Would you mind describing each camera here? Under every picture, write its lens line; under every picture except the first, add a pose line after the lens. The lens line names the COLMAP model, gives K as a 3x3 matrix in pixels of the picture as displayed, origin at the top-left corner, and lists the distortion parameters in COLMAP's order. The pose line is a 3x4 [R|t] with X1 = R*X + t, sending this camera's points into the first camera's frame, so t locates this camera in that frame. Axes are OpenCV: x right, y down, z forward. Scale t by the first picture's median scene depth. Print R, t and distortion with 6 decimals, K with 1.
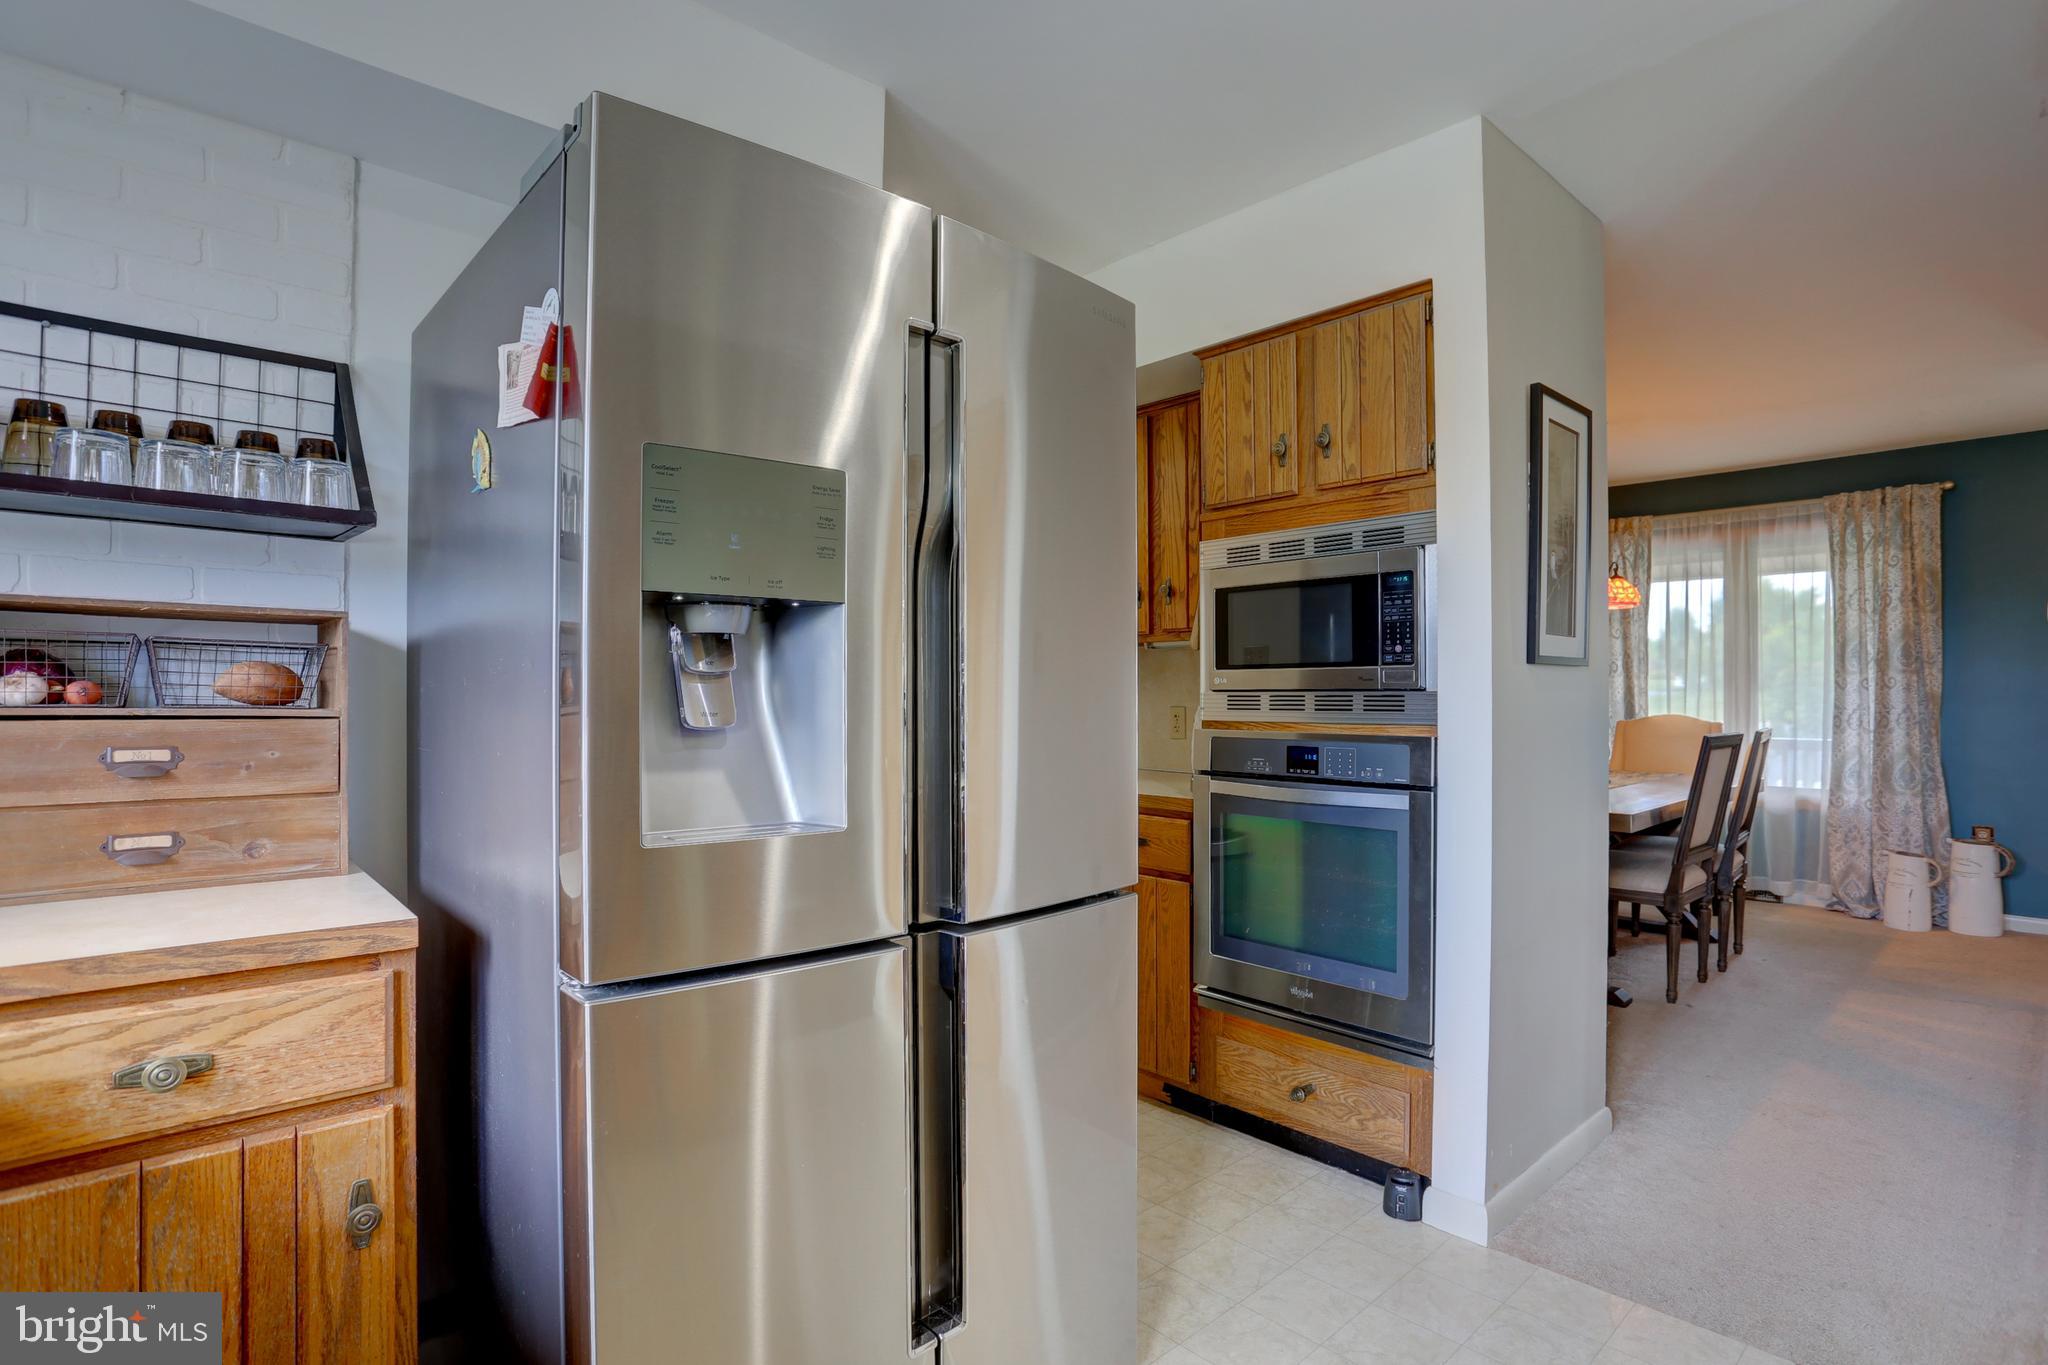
lens RADIAL K [[996.3, 0, 1006.9], [0, 996.3, 698.4], [0, 0, 1]] dist [-0.070104, 0.026646]
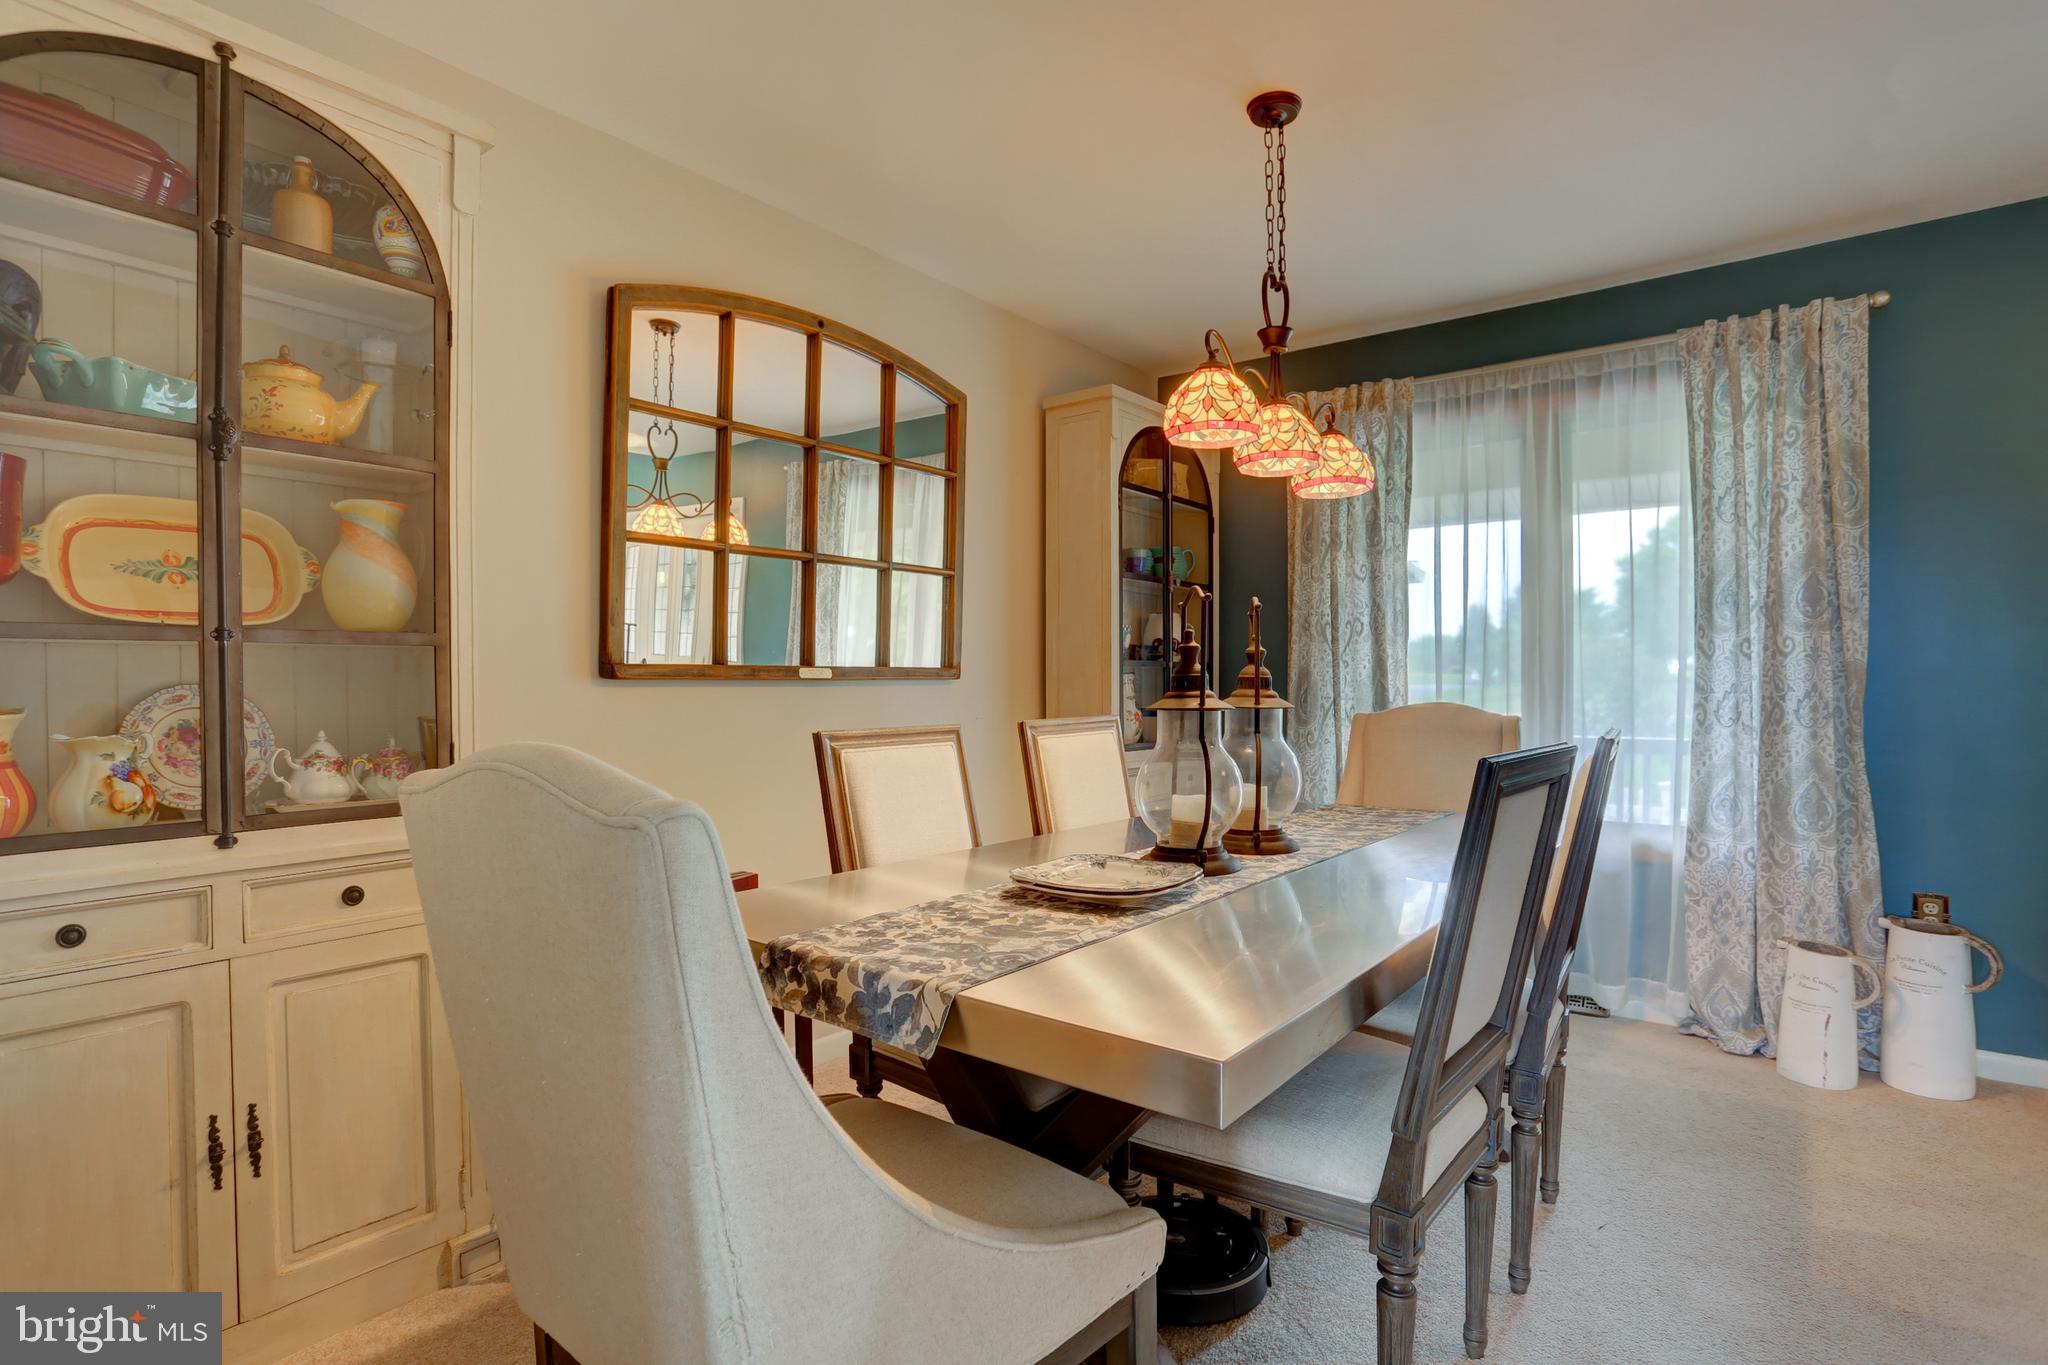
lens RADIAL K [[996.3, 0, 1014.6], [0, 996.3, 694.9], [0, 0, 1]] dist [-0.070104, 0.026646]
pose [[0.986139, 0.000845, 0.165918, 0.368150], [-0.001538, 0.999991, 0.004053, 0.011364], [-0.165913, -0.004252, 0.986131, 0.503662]]
